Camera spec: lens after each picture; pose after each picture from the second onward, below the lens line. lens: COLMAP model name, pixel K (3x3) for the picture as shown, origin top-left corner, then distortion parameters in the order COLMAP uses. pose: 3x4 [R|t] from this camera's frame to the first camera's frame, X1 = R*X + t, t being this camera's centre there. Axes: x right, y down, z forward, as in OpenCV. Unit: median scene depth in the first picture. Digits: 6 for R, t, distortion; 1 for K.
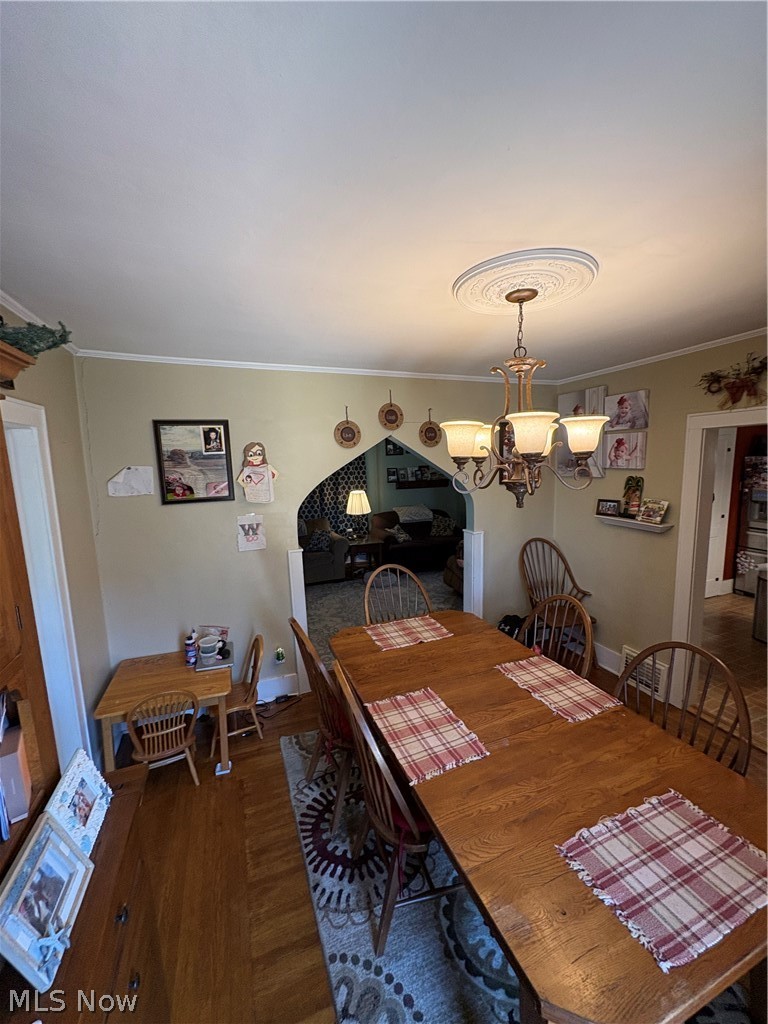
lens RADIAL K [[407.7, 0, 389.2], [0, 407.7, 513.5], [0, 0, 1]] dist [0.000705, -0.000232]
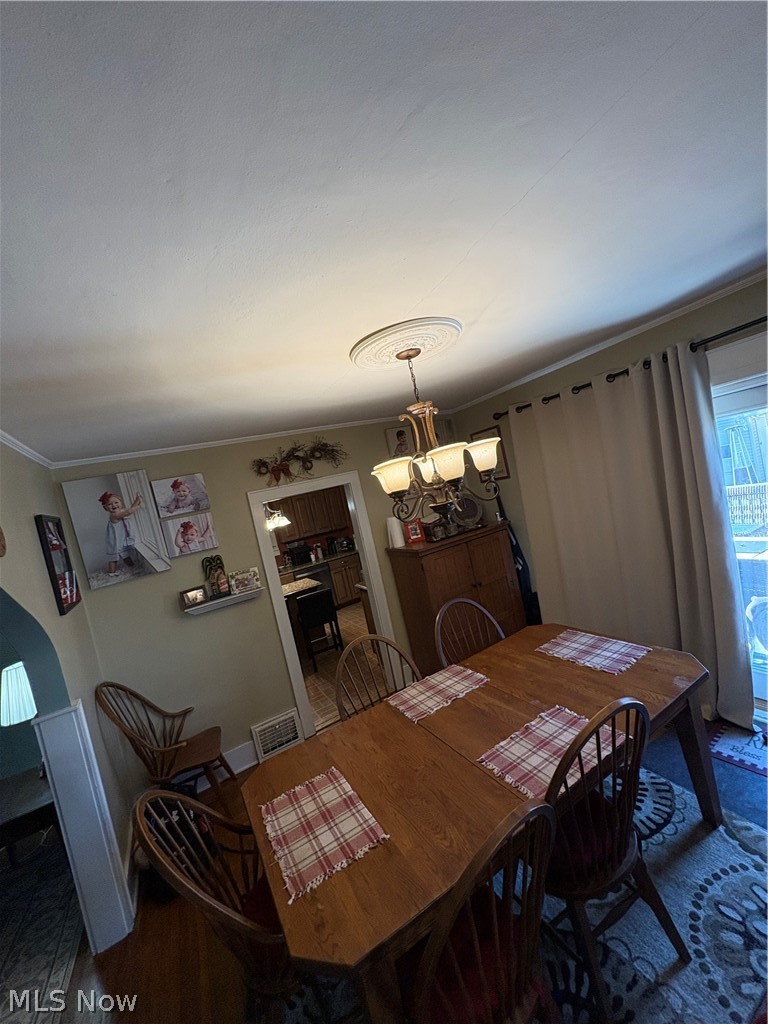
lens RADIAL K [[407.7, 0, 384.4], [0, 407.7, 511.1], [0, 0, 1]] dist [0.000705, -0.000232]
pose [[-0.110928, 0.002069, 0.993826, -0.439381], [0.350277, 0.935909, 0.037149, -0.084650], [-0.930054, 0.352235, -0.104543, 0.683370]]
